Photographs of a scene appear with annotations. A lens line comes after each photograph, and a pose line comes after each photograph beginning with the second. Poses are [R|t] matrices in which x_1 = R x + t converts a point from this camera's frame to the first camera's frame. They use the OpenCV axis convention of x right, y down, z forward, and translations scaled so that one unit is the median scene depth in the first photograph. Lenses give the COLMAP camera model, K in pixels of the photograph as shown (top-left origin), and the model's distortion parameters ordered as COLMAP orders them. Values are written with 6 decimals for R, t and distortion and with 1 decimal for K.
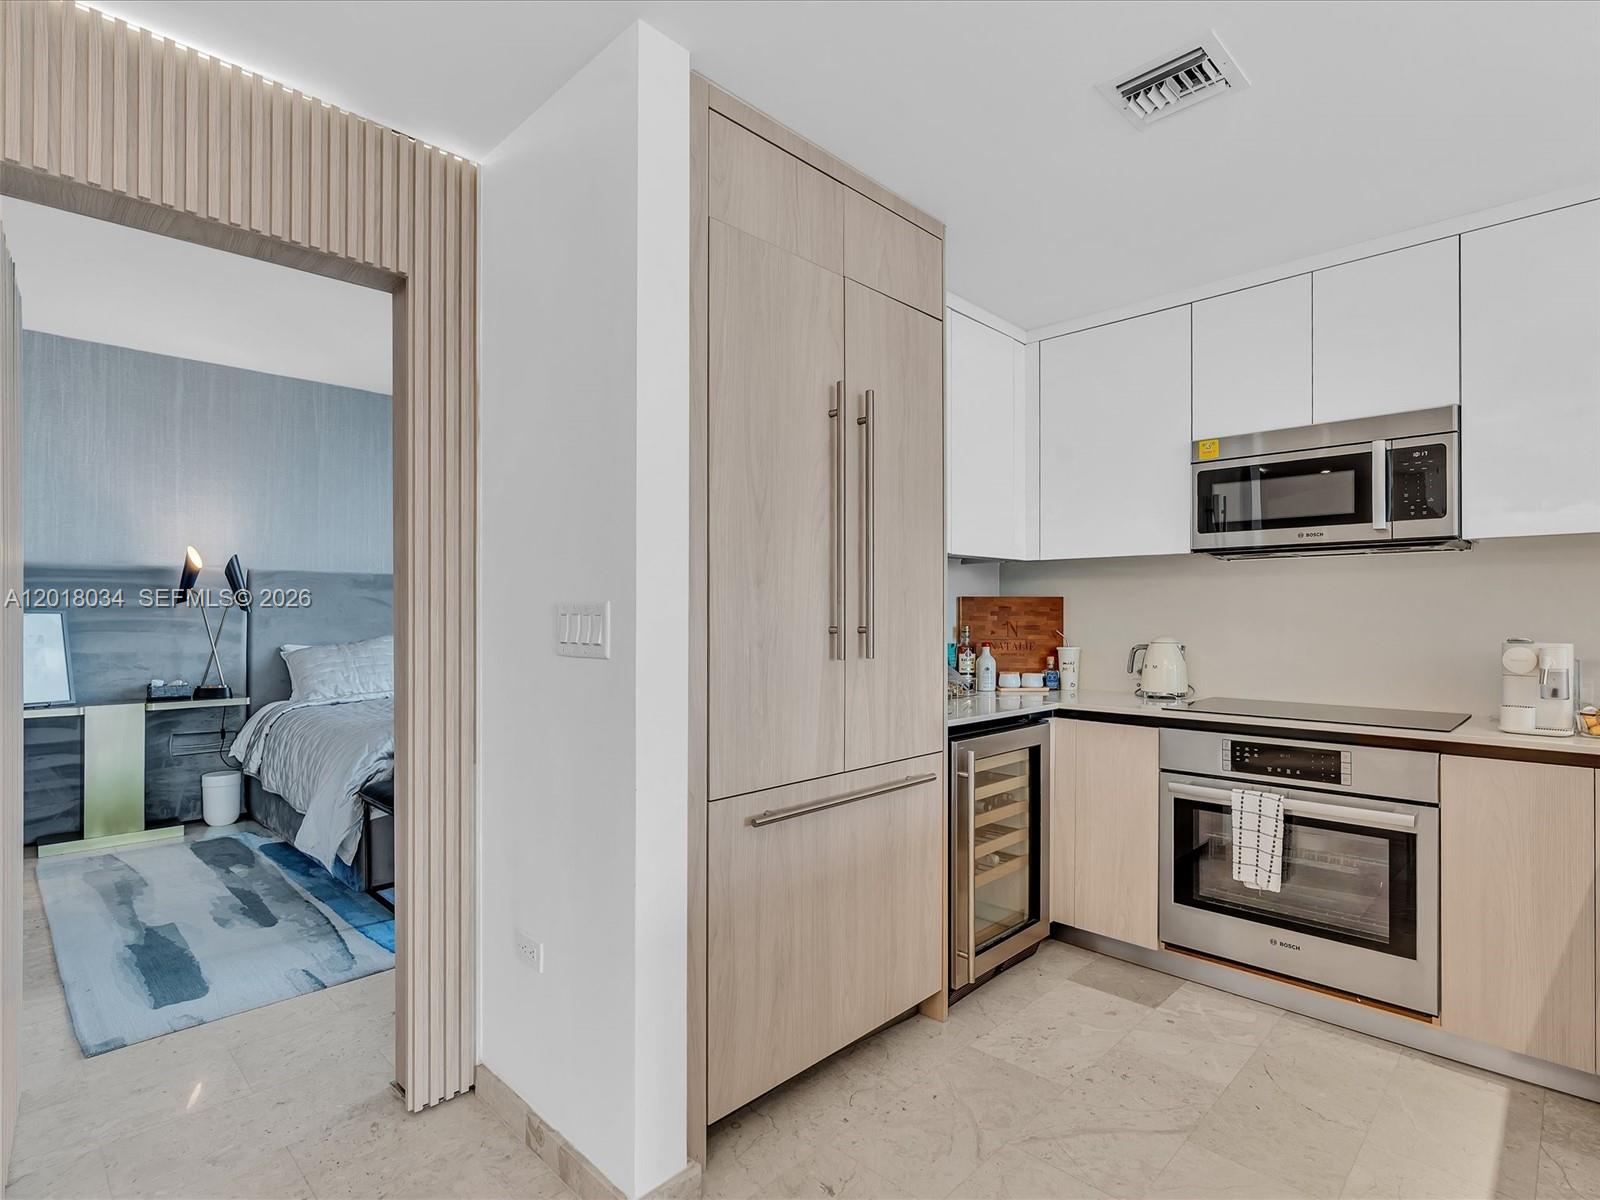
lens RADIAL K [[810.7, 0, 808.3], [0, 810.7, 618.4], [0, 0, 1]] dist [-0.007915, 0.002643]
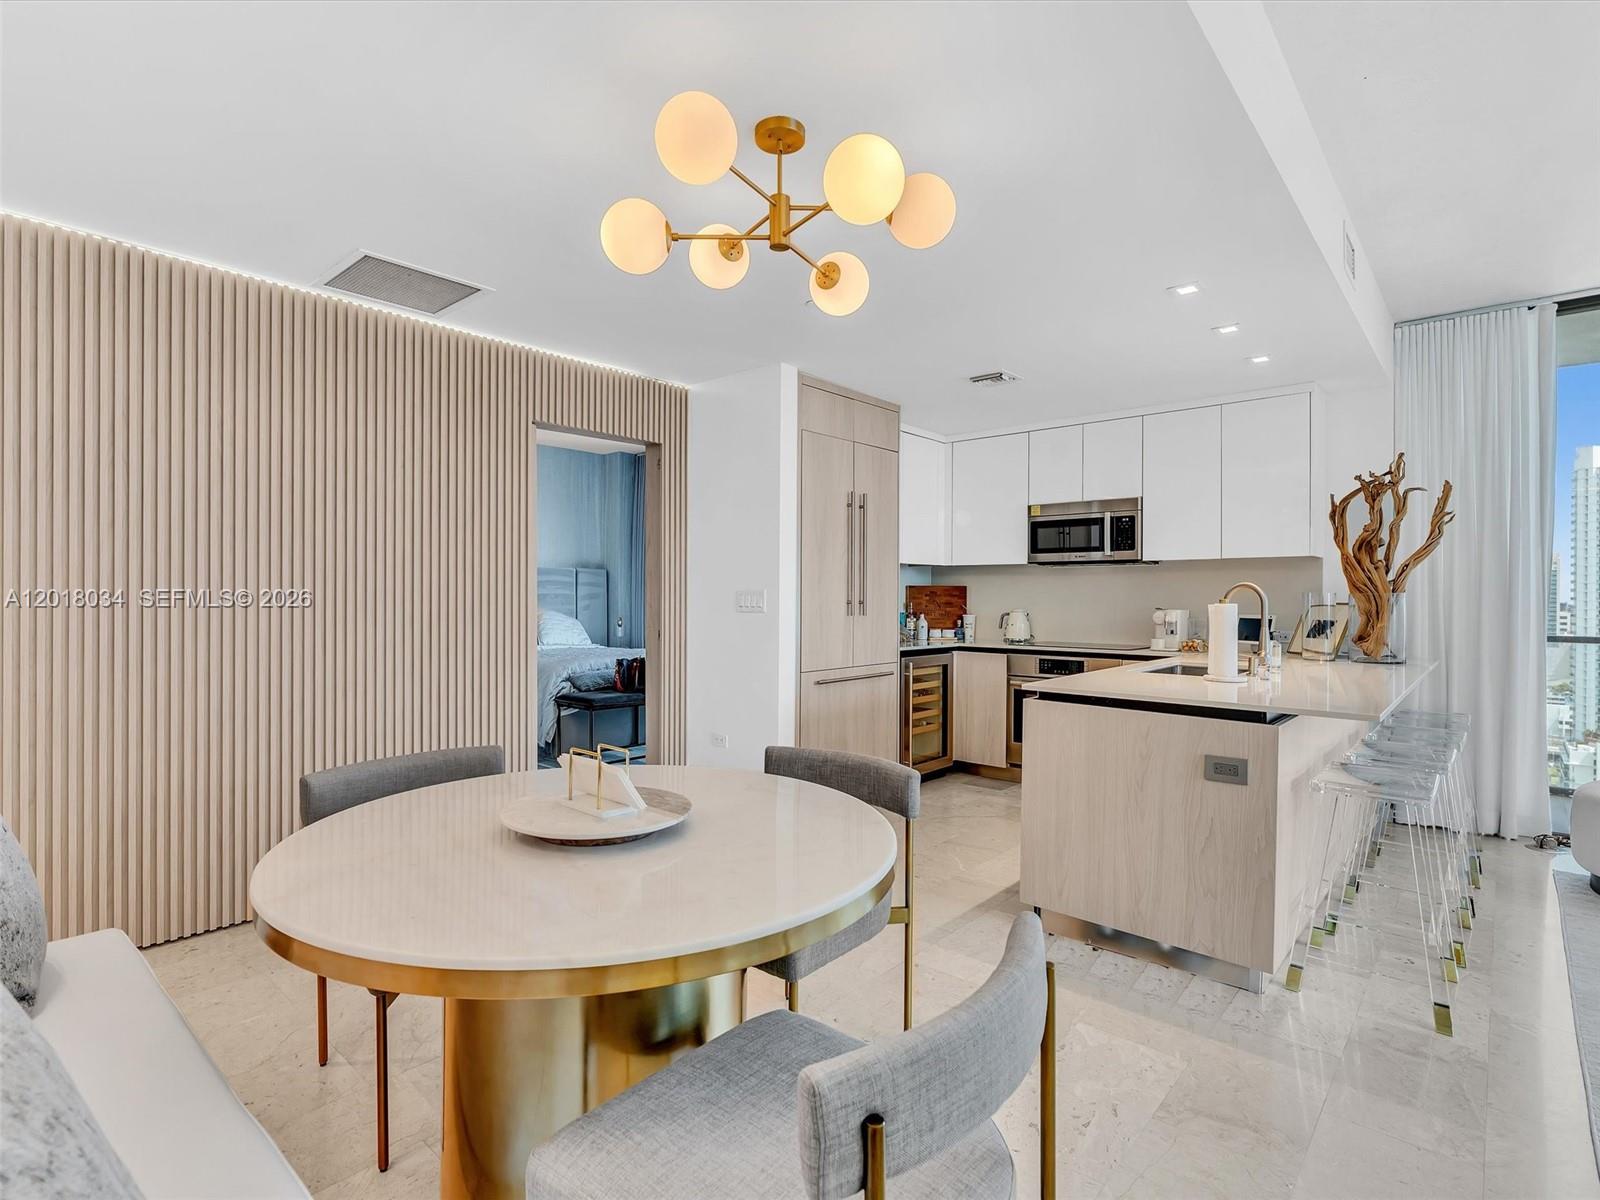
lens RADIAL K [[810.7, 0, 802.4], [0, 810.7, 602.3], [0, 0, 1]] dist [-0.007915, 0.002643]
pose [[0.998869, 0.003930, 0.047386, -0.160171], [-0.004033, 0.999990, 0.002081, 0.008312], [-0.047377, -0.002270, 0.998874, -0.969415]]
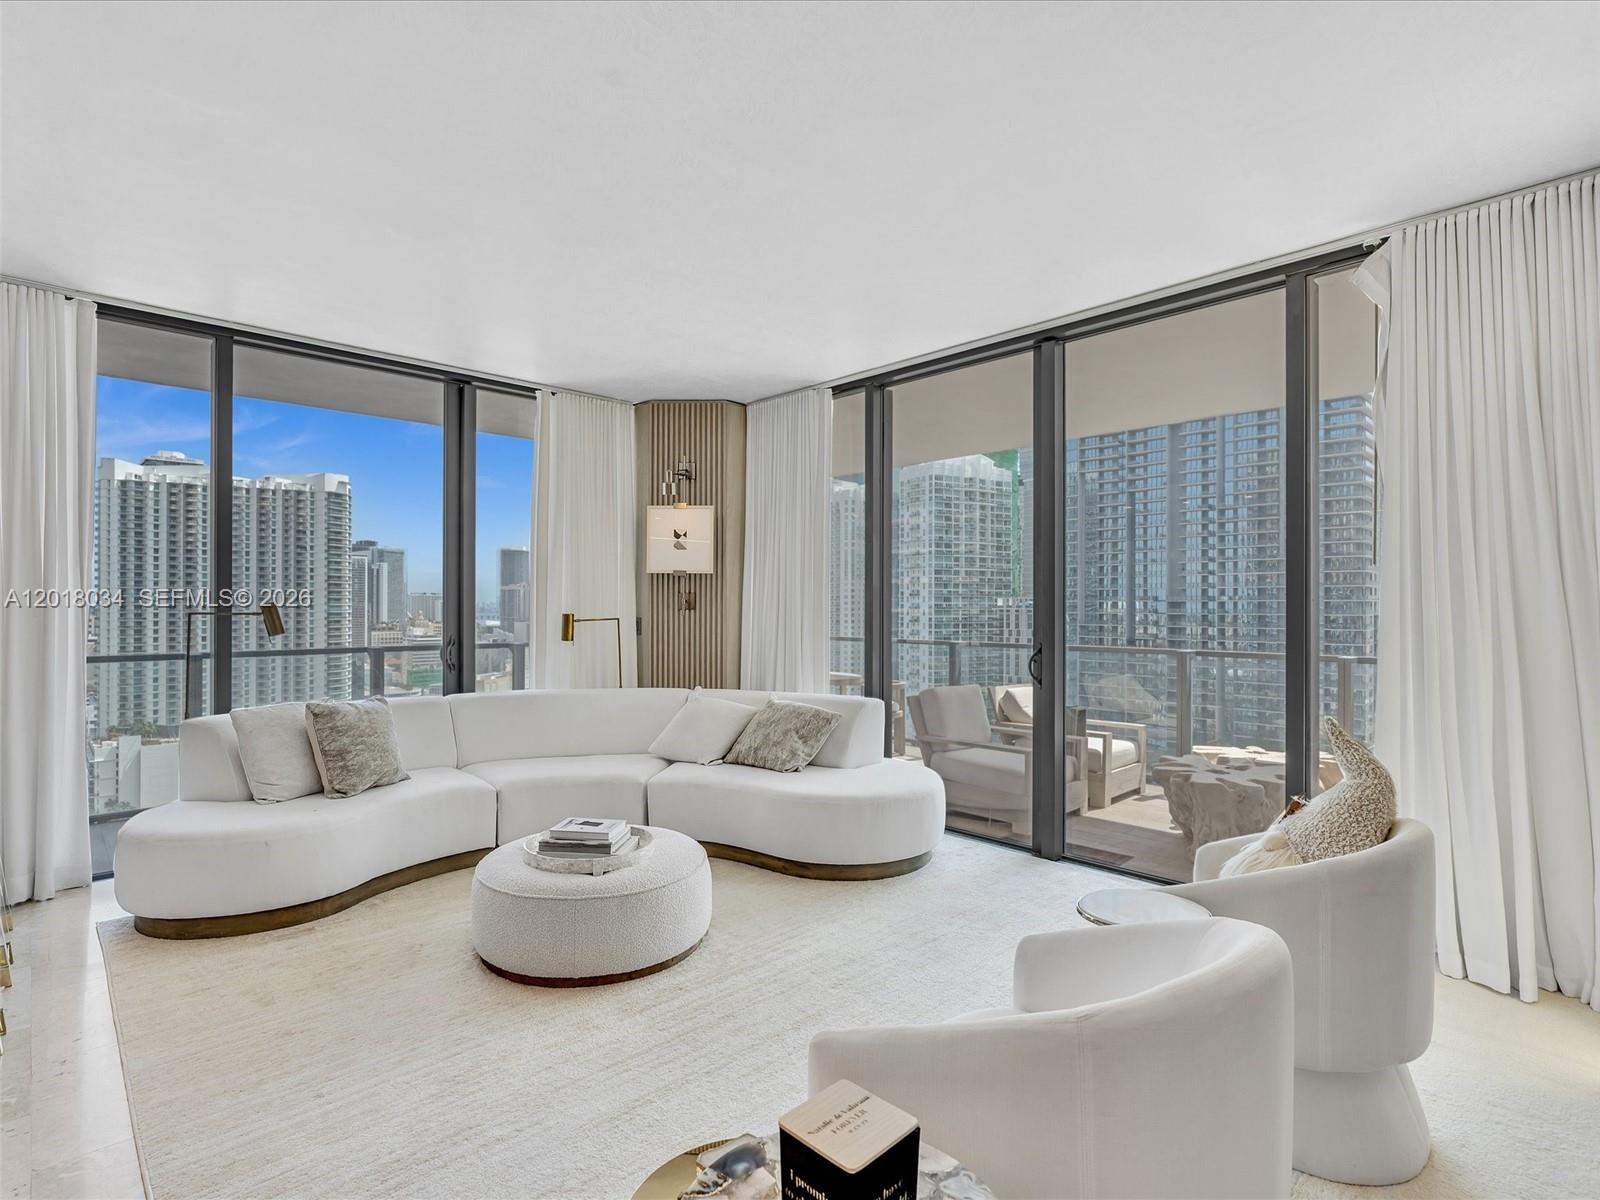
lens RADIAL K [[810.7, 0, 798.9], [0, 810.7, 600.9], [0, 0, 1]] dist [-0.007915, 0.002643]
pose [[0.044811, 0.005779, 0.998979, -0.013743], [0.001302, 0.999982, -0.005843, -0.029785], [-0.998995, 0.001563, 0.044802, -0.798172]]
